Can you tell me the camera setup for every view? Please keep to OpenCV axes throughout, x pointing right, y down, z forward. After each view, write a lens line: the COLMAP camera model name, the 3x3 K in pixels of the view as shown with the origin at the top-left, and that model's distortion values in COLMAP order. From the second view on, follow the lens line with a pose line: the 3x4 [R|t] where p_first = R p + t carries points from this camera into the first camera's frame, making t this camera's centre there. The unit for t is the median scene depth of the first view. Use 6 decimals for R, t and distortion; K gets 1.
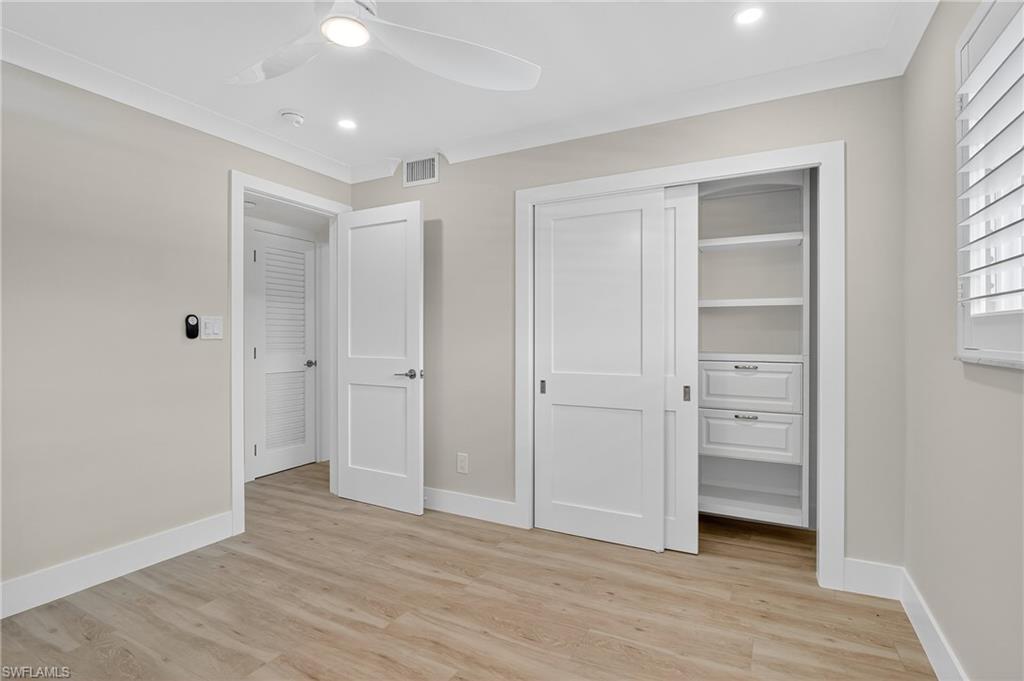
lens RADIAL K [[494.5, 0, 511.2], [0, 494.5, 337.6], [0, 0, 1]] dist [-0.013632, -0.001705]
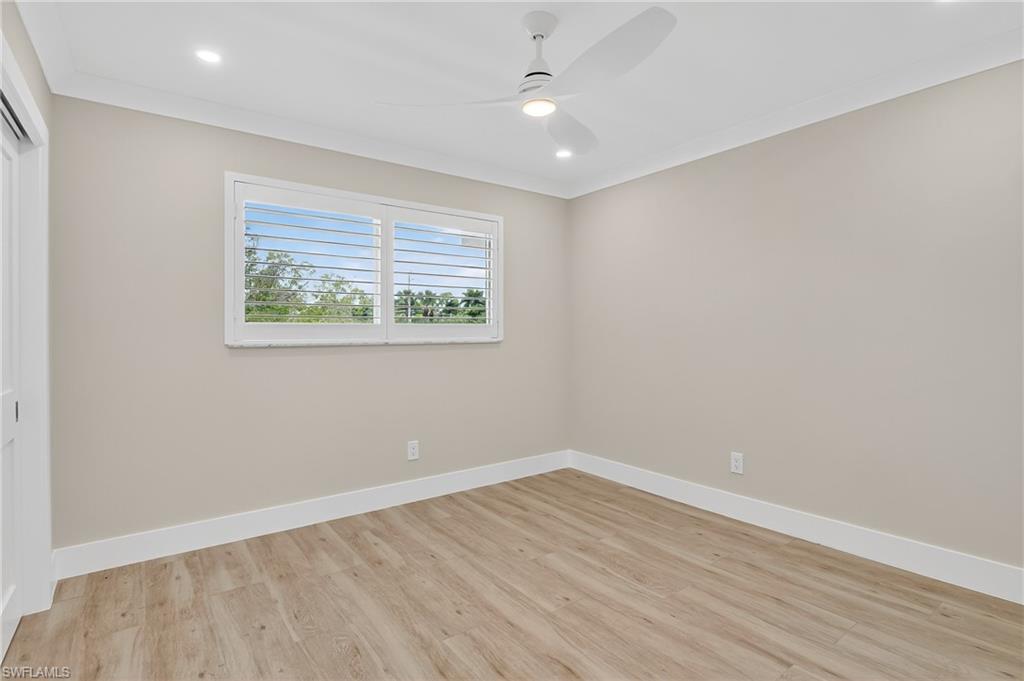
lens RADIAL K [[494.5, 0, 514.8], [0, 494.5, 334.8], [0, 0, 1]] dist [-0.013632, -0.001705]
pose [[-0.899058, 0.002857, 0.437820, -0.635267], [0.009558, 0.999868, 0.013101, -0.008675], [-0.437725, 0.015963, -0.898967, 1.654237]]
